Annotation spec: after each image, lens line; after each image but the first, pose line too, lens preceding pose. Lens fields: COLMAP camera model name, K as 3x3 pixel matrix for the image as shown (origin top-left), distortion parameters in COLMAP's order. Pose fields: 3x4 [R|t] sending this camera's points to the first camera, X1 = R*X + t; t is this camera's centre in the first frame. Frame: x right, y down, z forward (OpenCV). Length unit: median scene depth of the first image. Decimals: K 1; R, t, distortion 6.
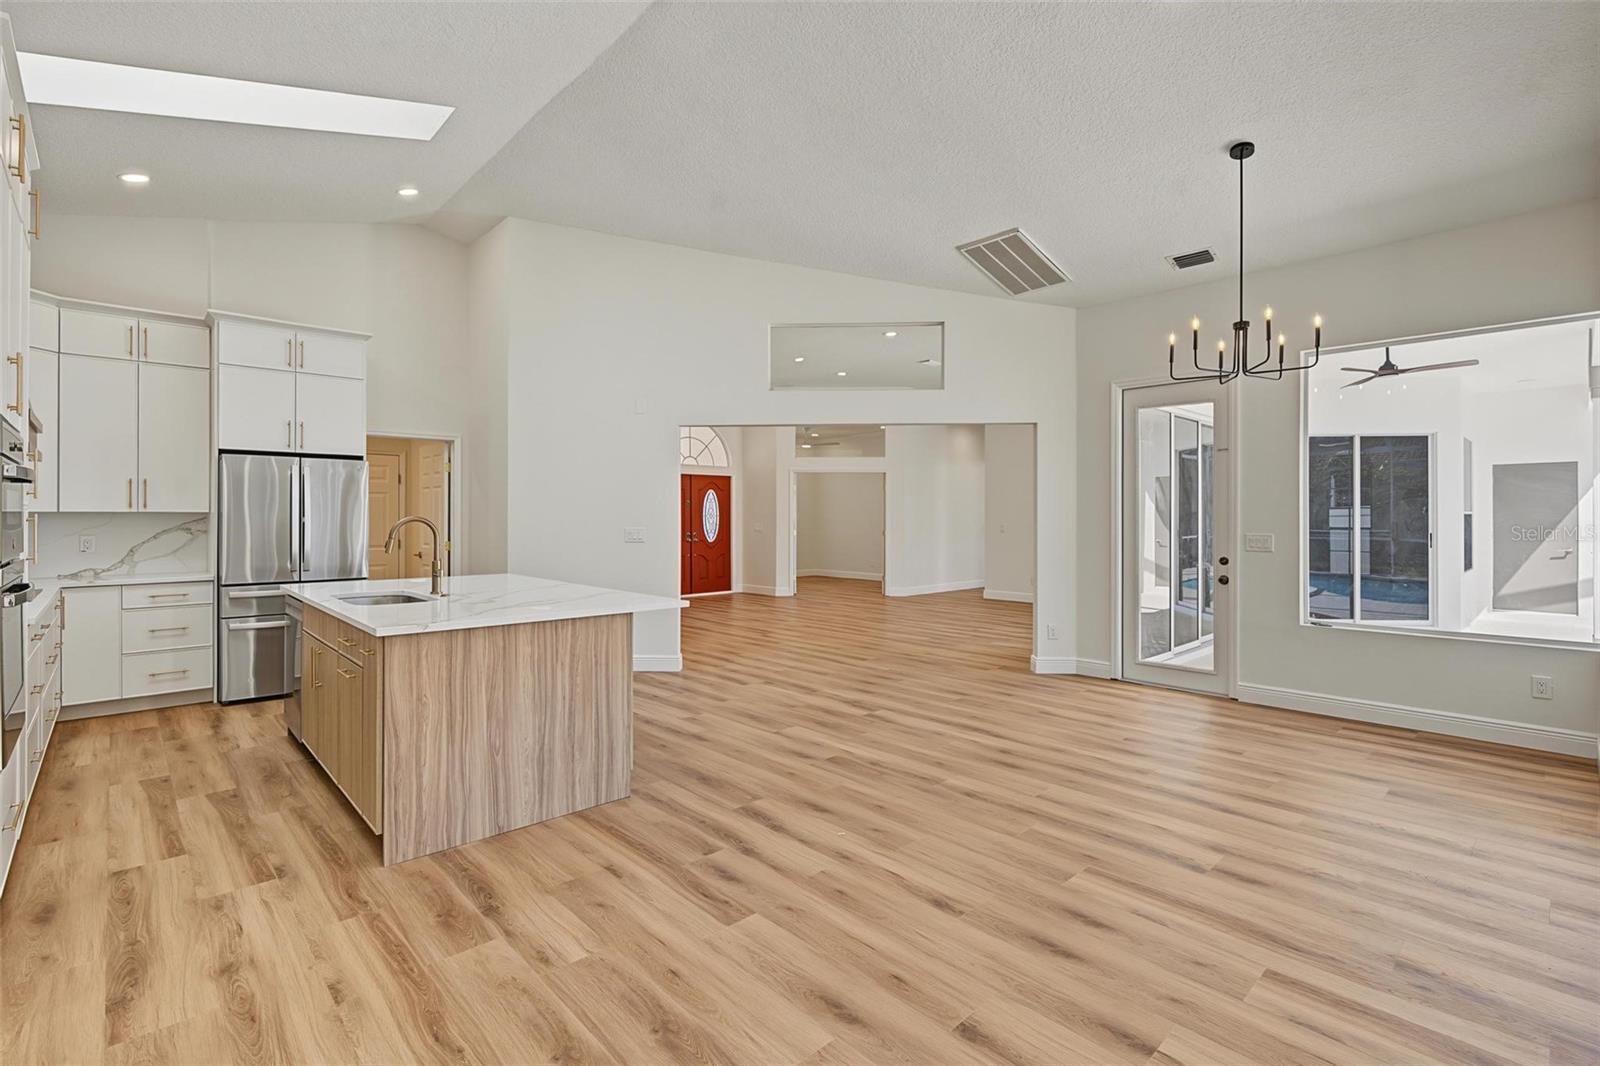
lens RADIAL K [[725.4, 0, 790.9], [0, 725.4, 517.8], [0, 0, 1]] dist [0.002937, -0.001342]
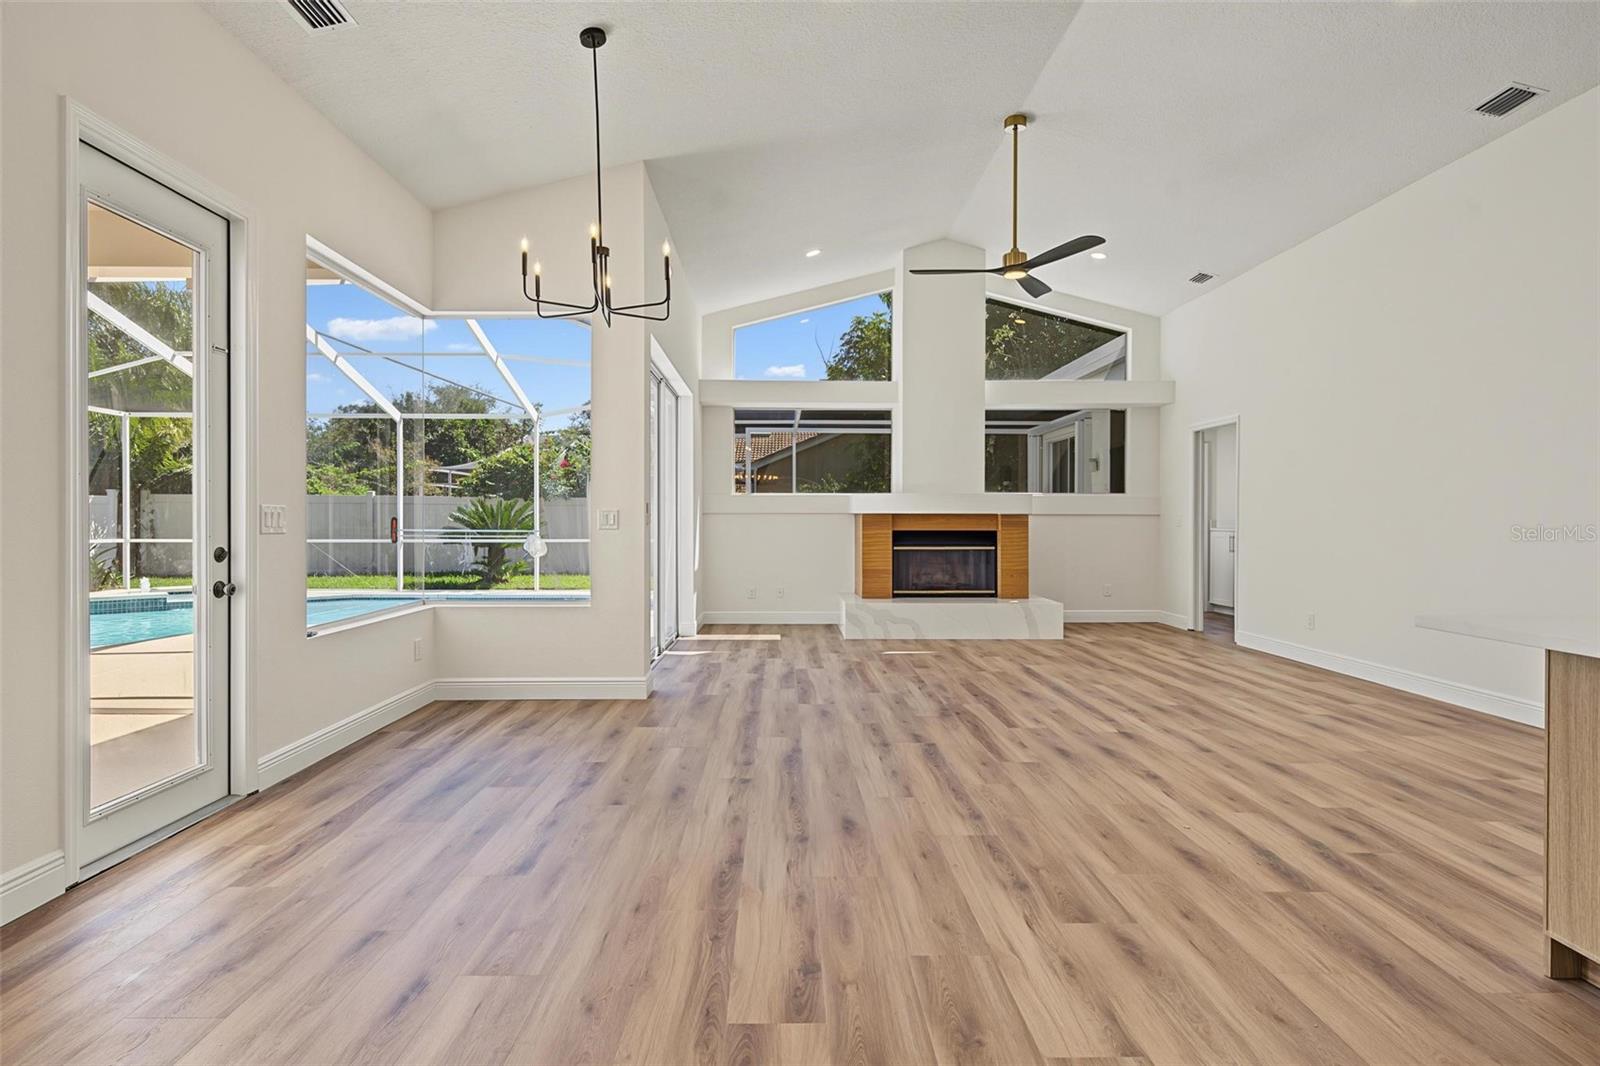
lens RADIAL K [[821.5, 0, 801.3], [0, 821.5, 525.9], [0, 0, 1]] dist [0.003353, -0.000756]
pose [[-0.750650, -0.006516, 0.660668, -0.140955], [-0.001209, 0.999963, 0.008489, 0.034151], [-0.660699, 0.005574, -0.750630, 1.220586]]
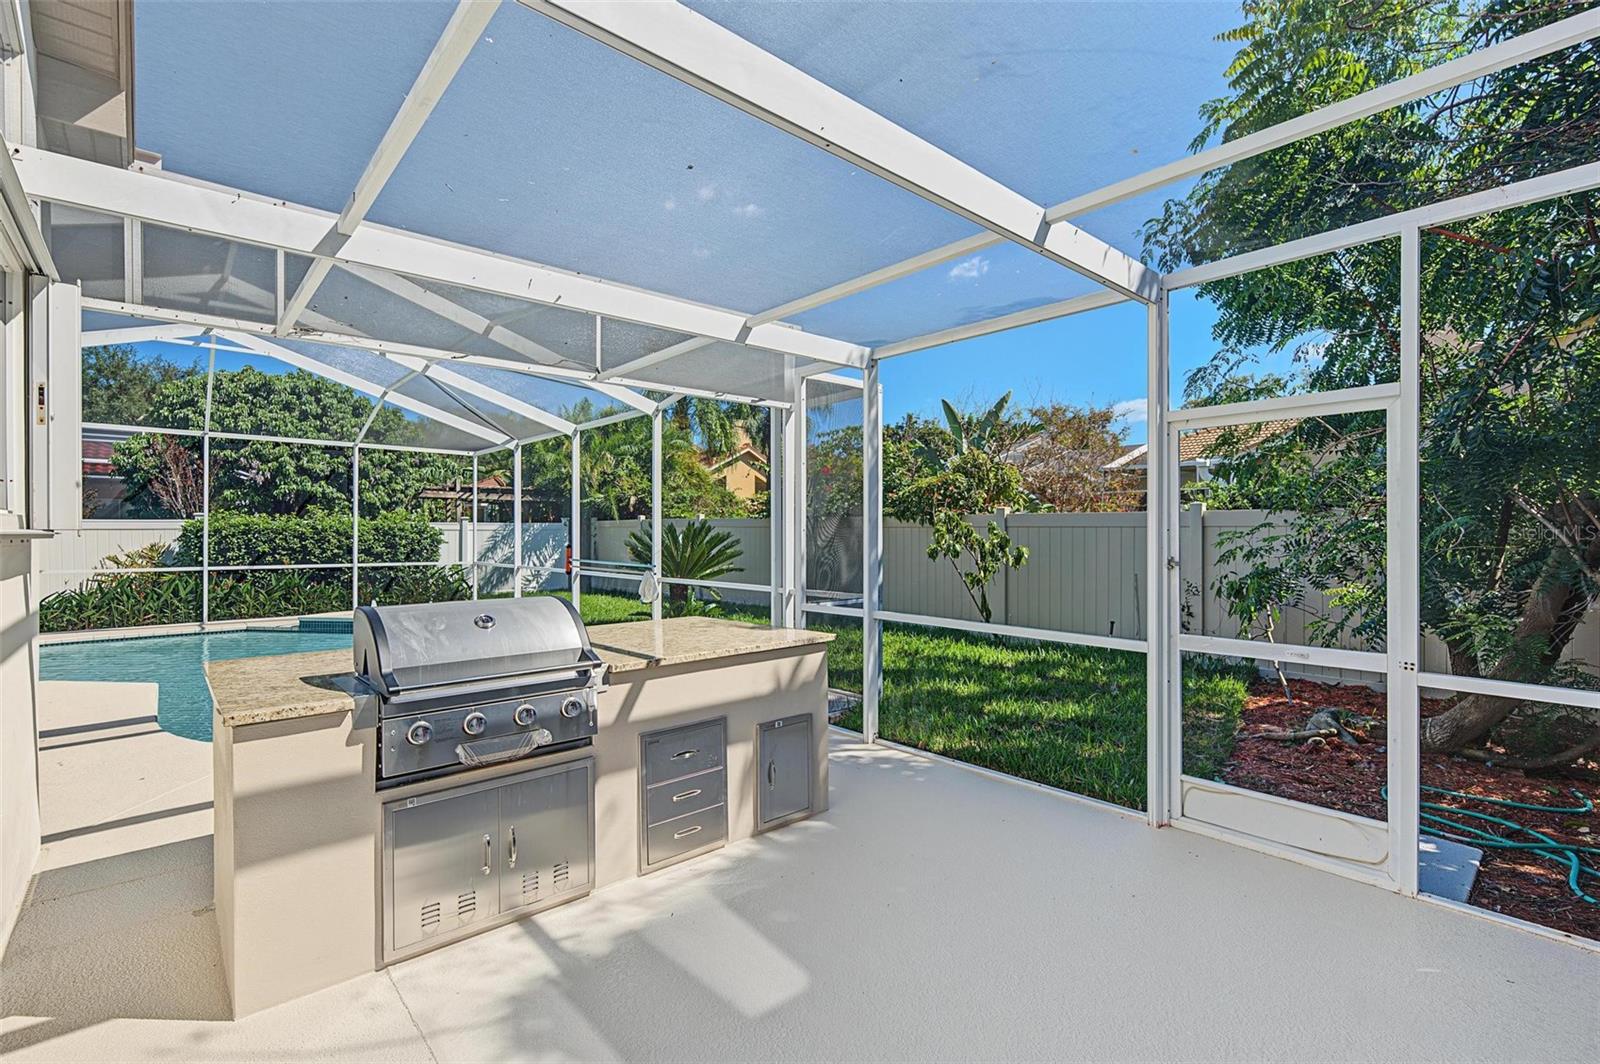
lens RADIAL K [[725.4, 0, 783.8], [0, 725.4, 534.3], [0, 0, 1]] dist [0.002937, -0.001342]
pose [[0.029319, 0.001324, 0.999569, 0.590137], [0.000722, 0.999999, -0.001346, 0.003049], [-0.999570, 0.000761, 0.029318, -0.612575]]
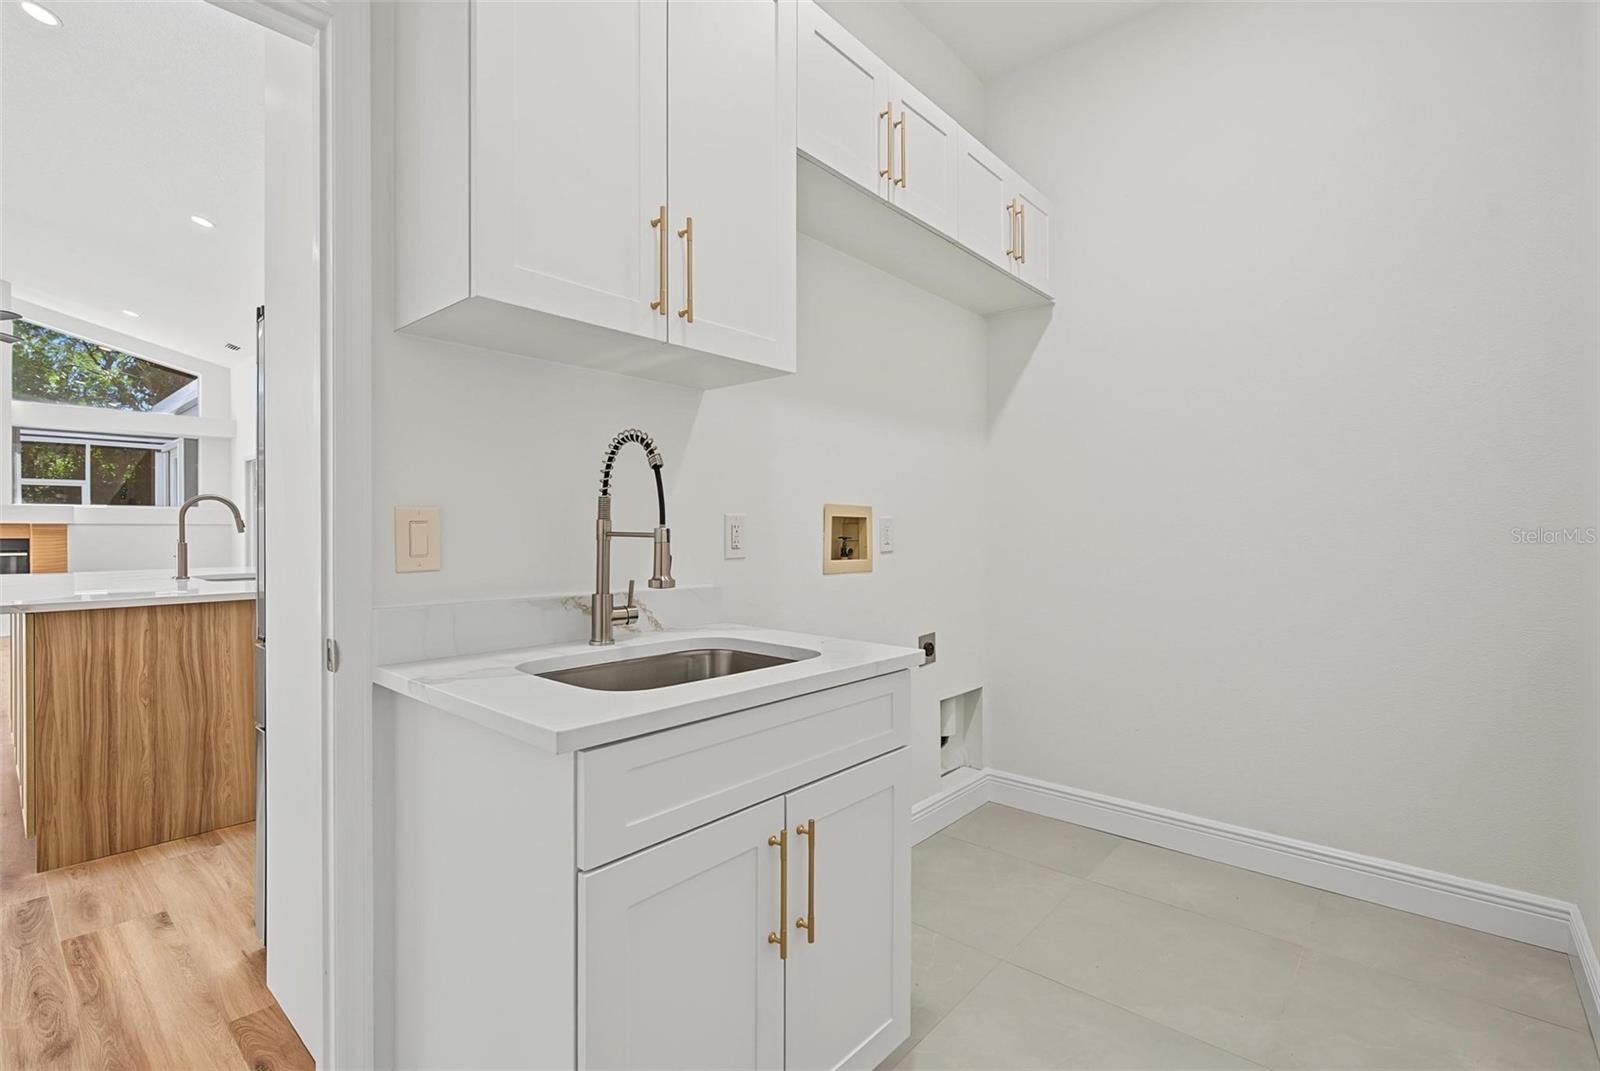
lens RADIAL K [[725.4, 0, 801.5], [0, 725.4, 530.6], [0, 0, 1]] dist [0.002937, -0.001342]
pose [[-0.994199, -0.002224, -0.107529, -0.892423], [-0.002494, 0.999994, 0.002373, 0.031311], [0.107523, 0.002628, -0.994199, 1.527229]]
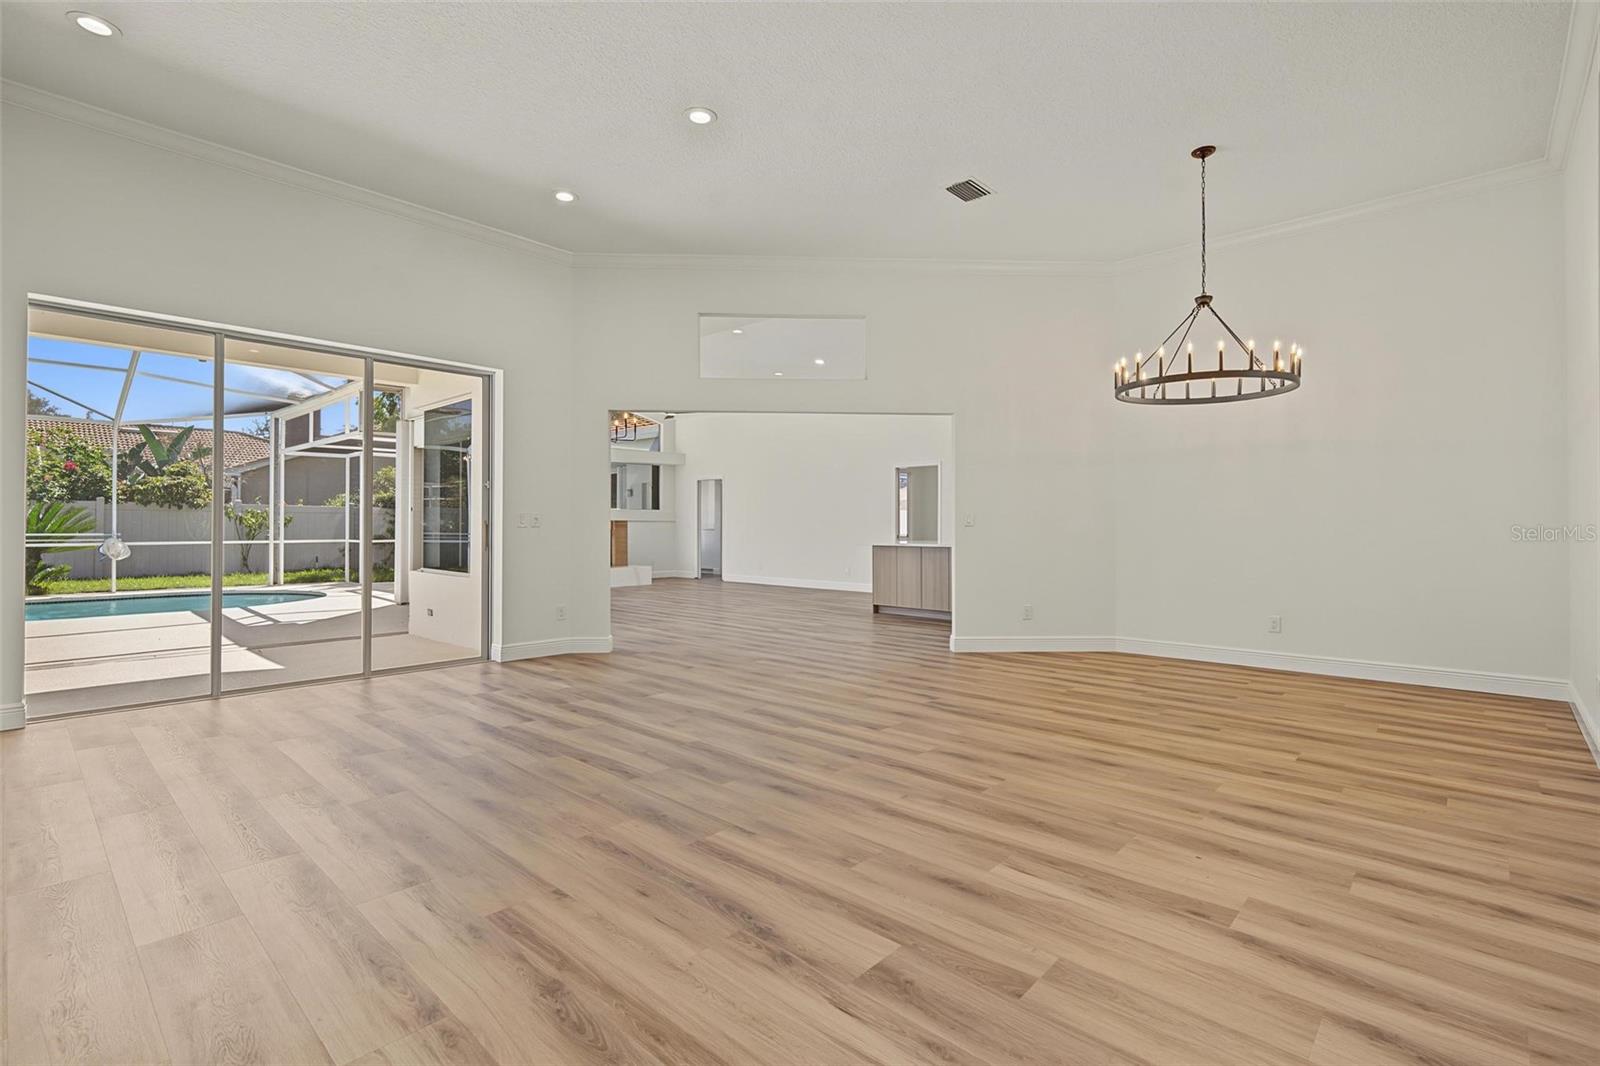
lens RADIAL K [[725.4, 0, 808.3], [0, 725.4, 524.0], [0, 0, 1]] dist [0.002937, -0.001342]
pose [[-0.995569, -0.003166, -0.093977, 0.183457], [-0.002987, 0.999993, -0.002048, 0.037967], [0.093983, -0.001759, -0.995572, 2.466445]]
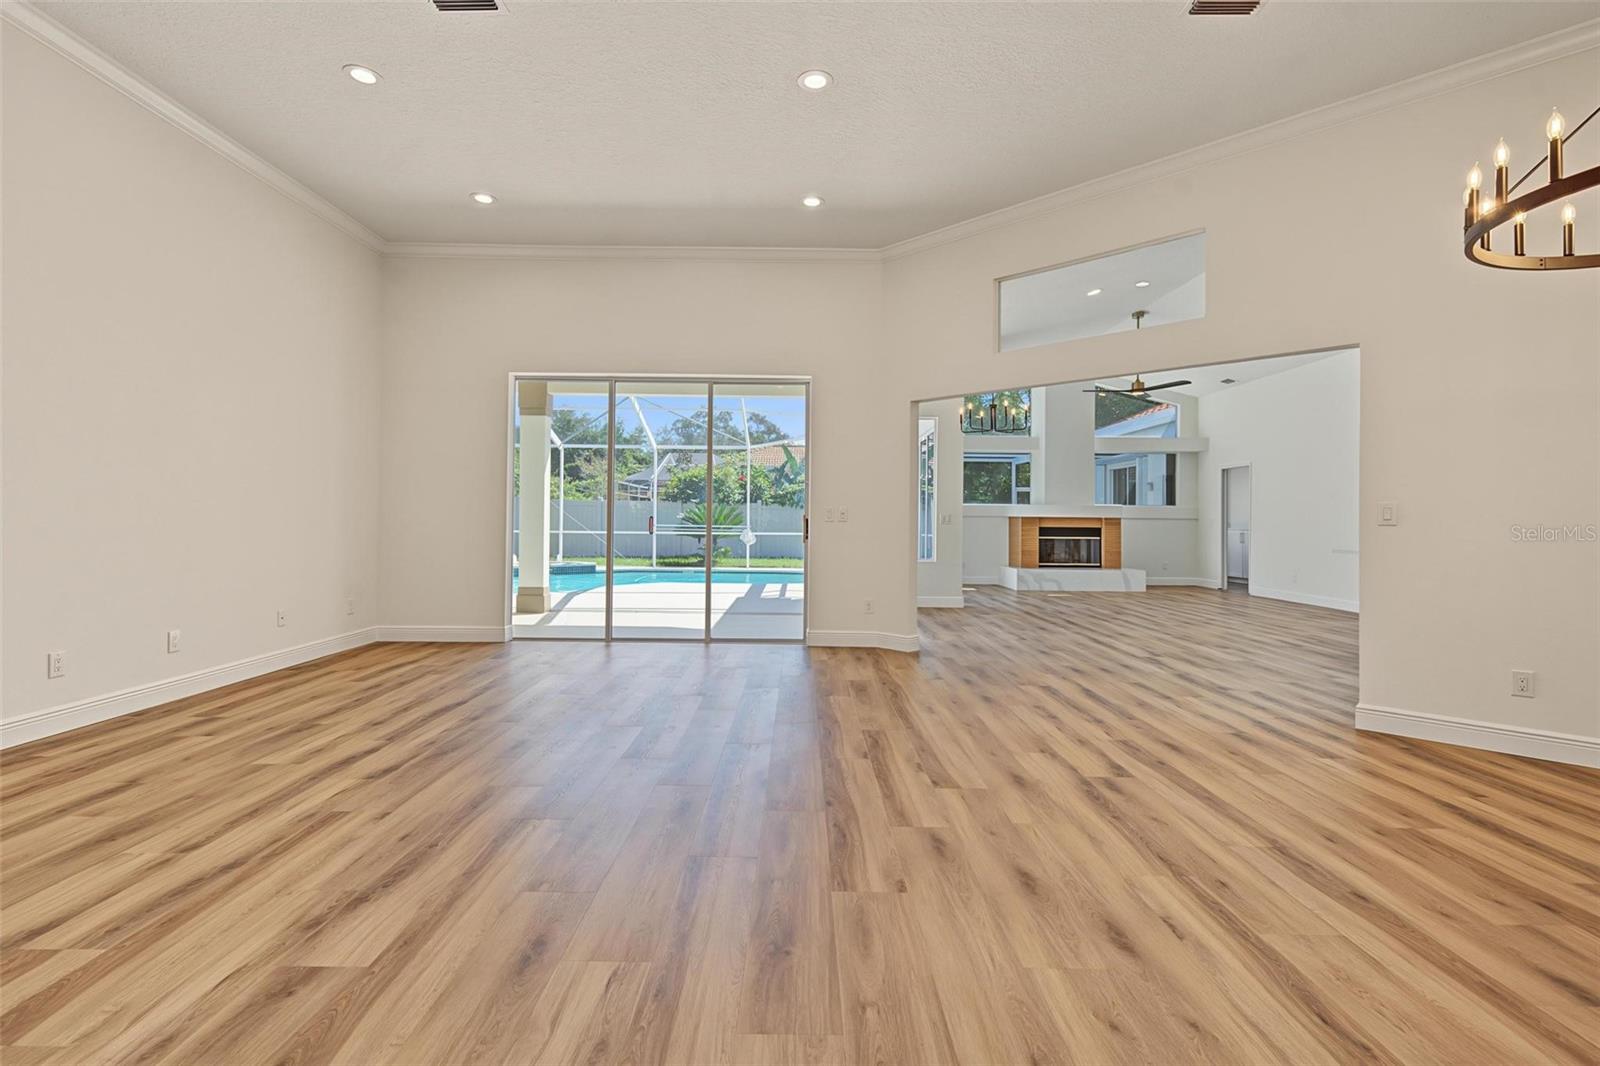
lens RADIAL K [[747.1, 0, 804.8], [0, 747.1, 509.3], [0, 0, 1]] dist [0.002528, -0.000649]
pose [[-0.740139, 0.002268, 0.672450, -0.286423], [-0.010226, 0.999841, -0.014626, 0.041793], [-0.672376, -0.017702, -0.739998, 2.225962]]
